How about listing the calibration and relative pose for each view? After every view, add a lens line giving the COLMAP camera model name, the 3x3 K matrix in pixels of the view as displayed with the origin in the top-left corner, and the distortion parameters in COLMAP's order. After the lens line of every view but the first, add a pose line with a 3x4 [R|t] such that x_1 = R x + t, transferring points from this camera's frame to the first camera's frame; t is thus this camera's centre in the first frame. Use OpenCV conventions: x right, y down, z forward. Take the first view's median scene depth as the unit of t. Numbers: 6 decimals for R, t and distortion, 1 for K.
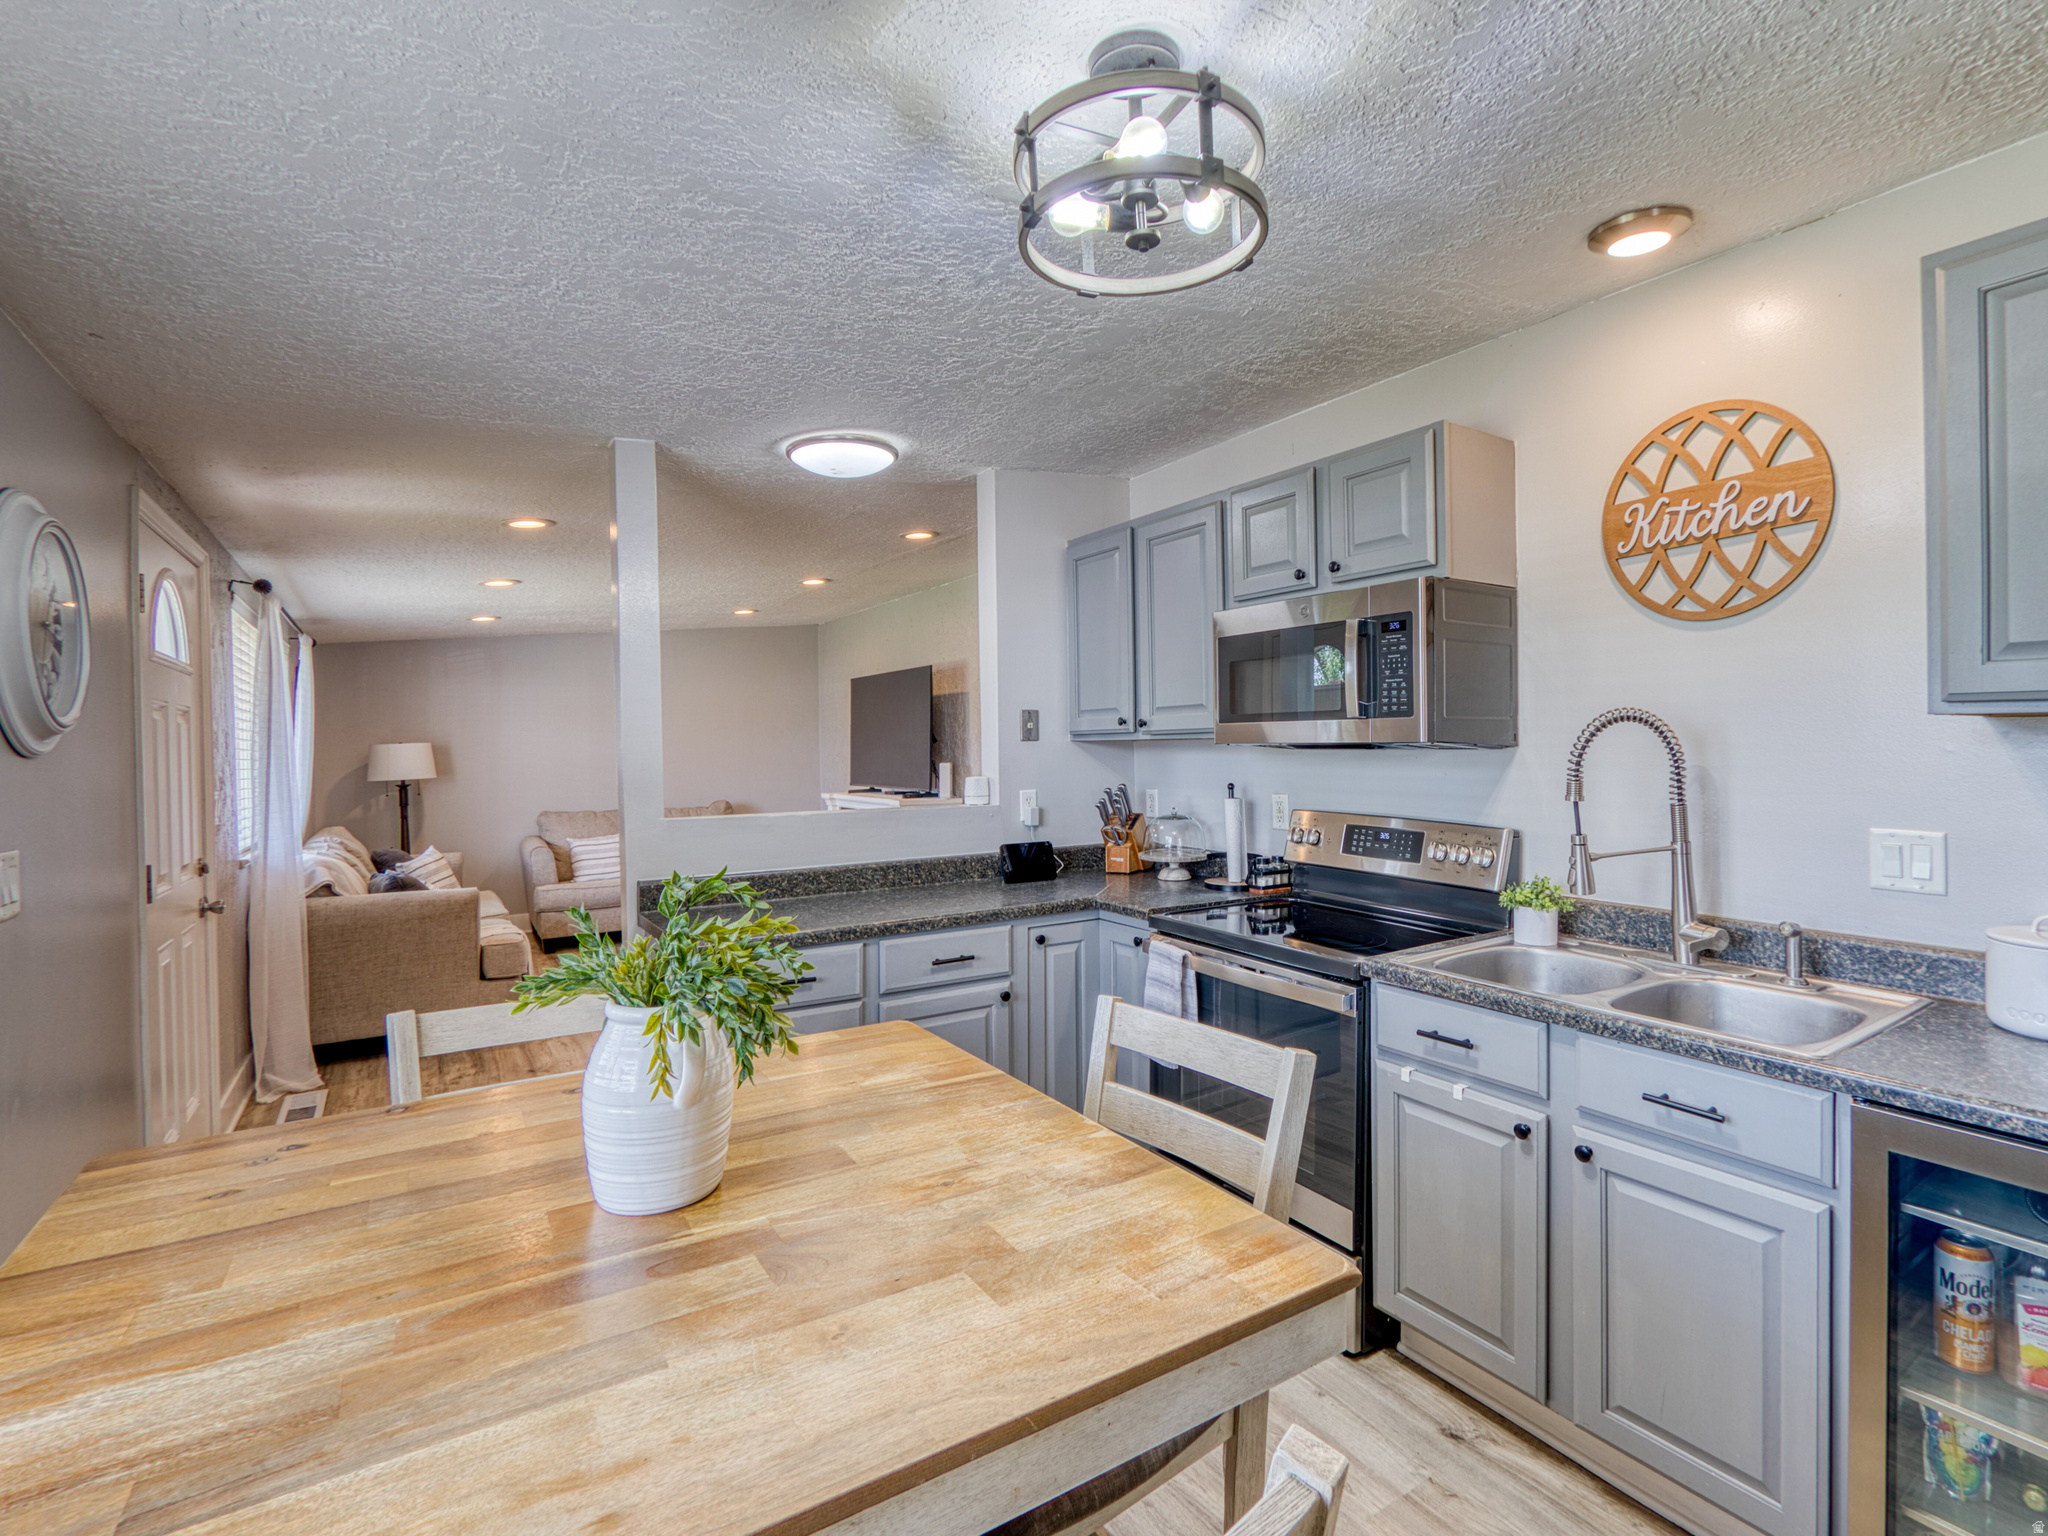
lens RADIAL K [[999.0, 0, 1077.3], [0, 999.0, 744.6], [0, 0, 1]] dist [0.001652, 0.002073]
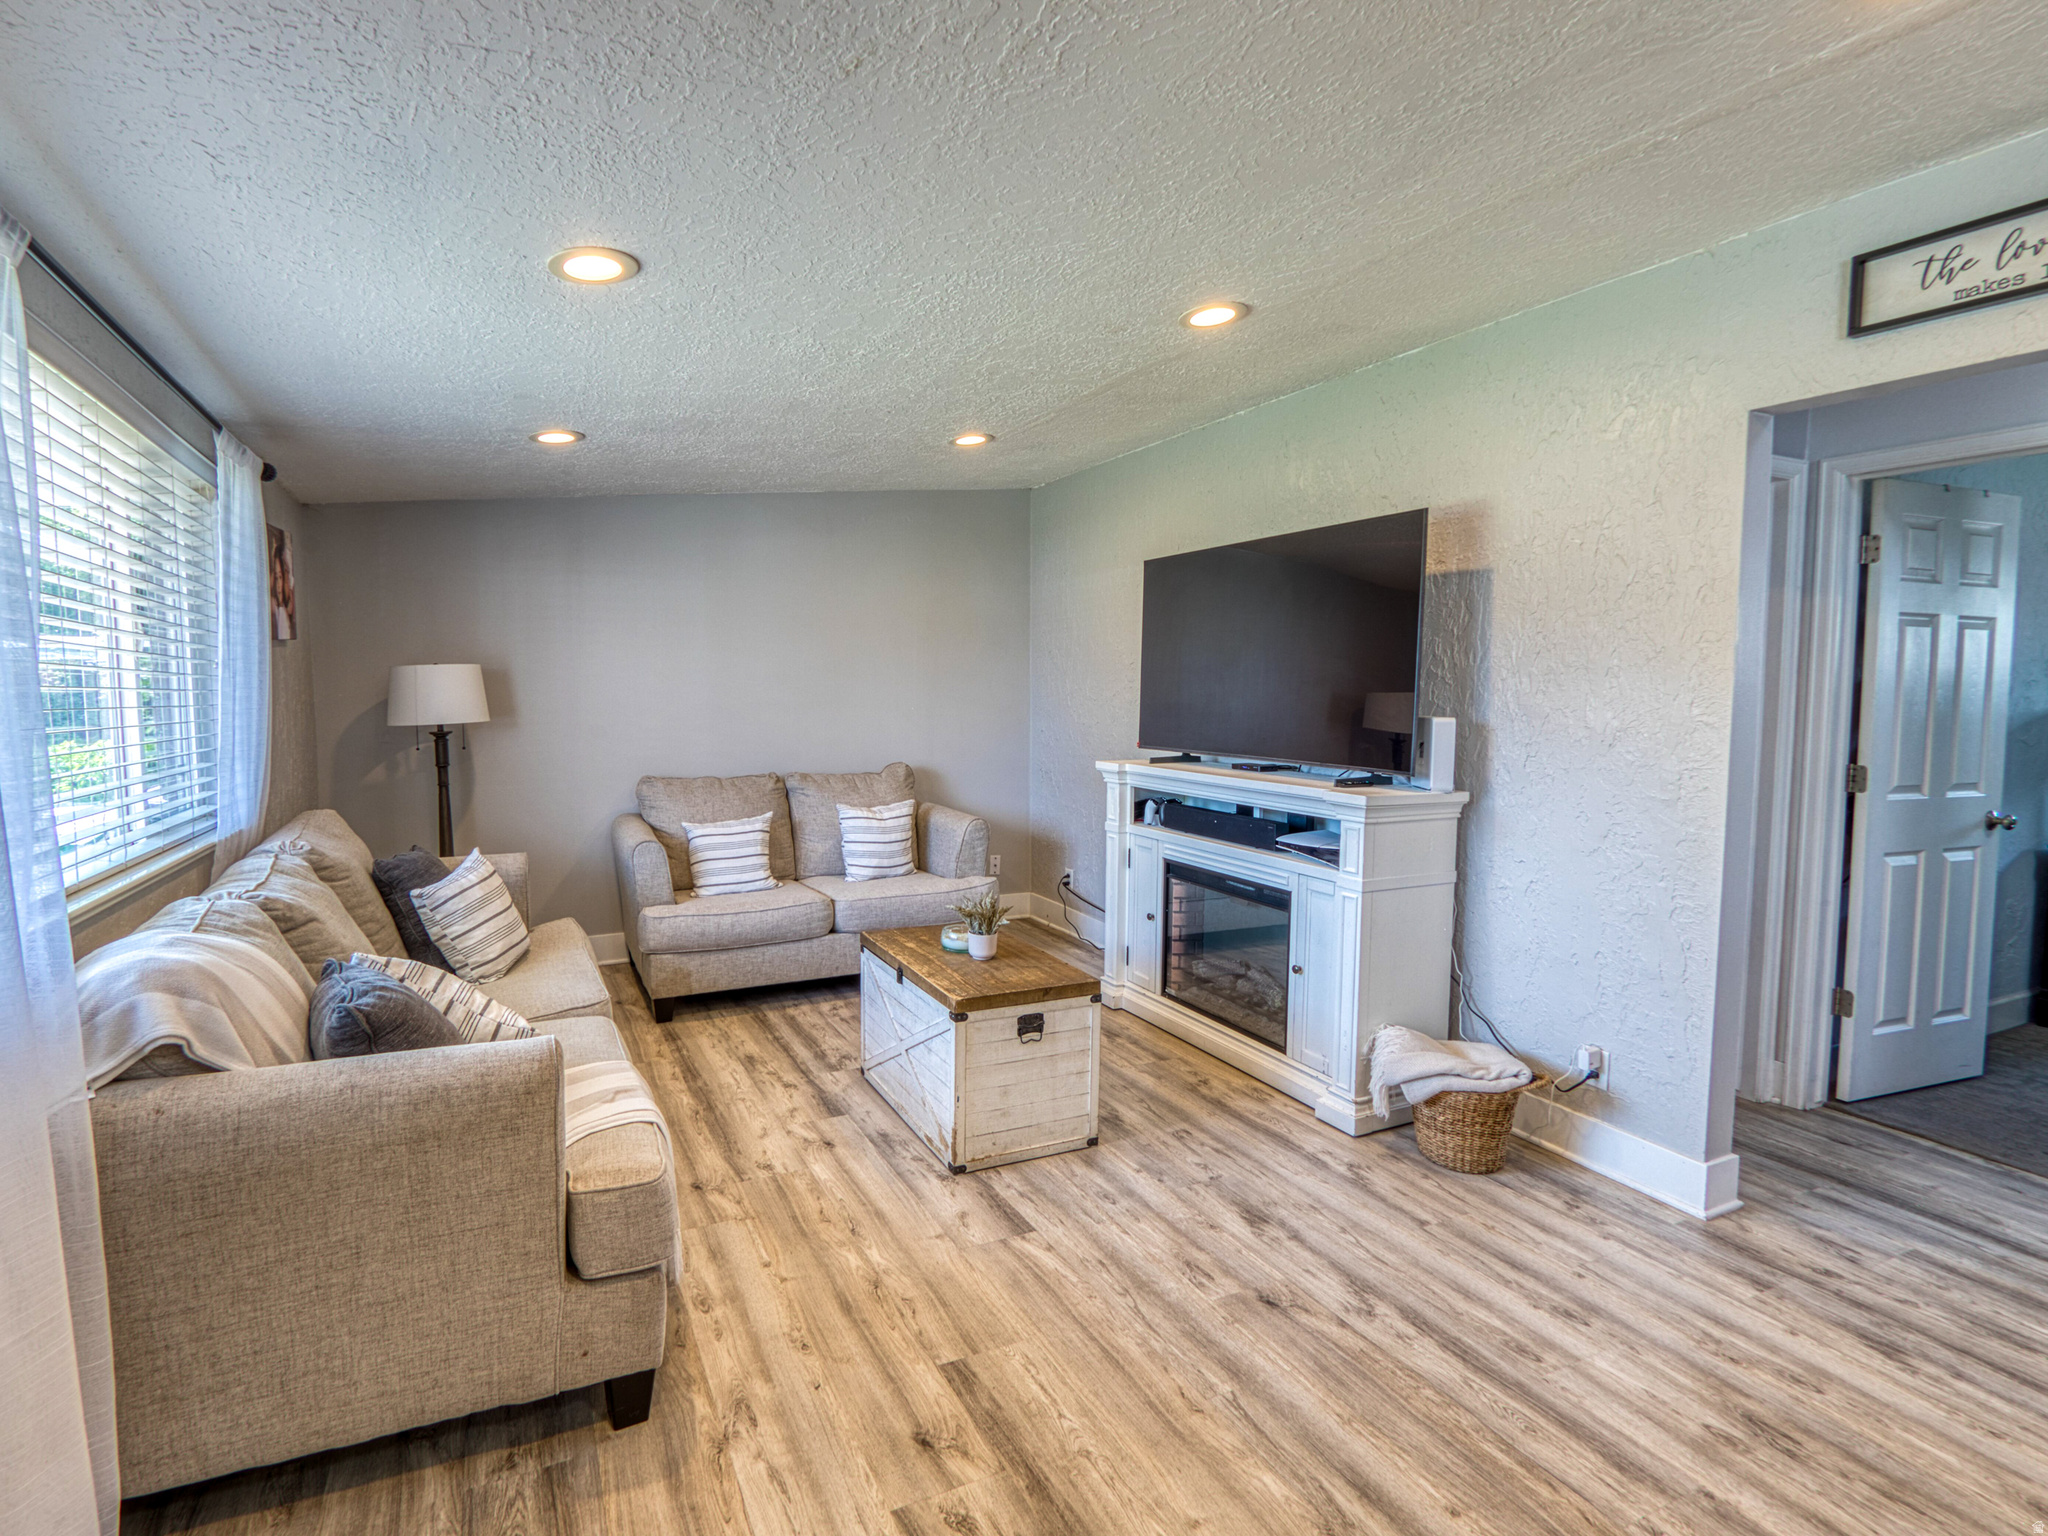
lens RADIAL K [[999.0, 0, 924.8], [0, 999.0, 752.1], [0, 0, 1]] dist [0.001652, 0.002073]
pose [[0.983704, 0.024535, -0.178112, -0.292483], [-0.011848, 0.997338, 0.071946, 0.004410], [0.179403, -0.068663, 0.981377, 0.486266]]
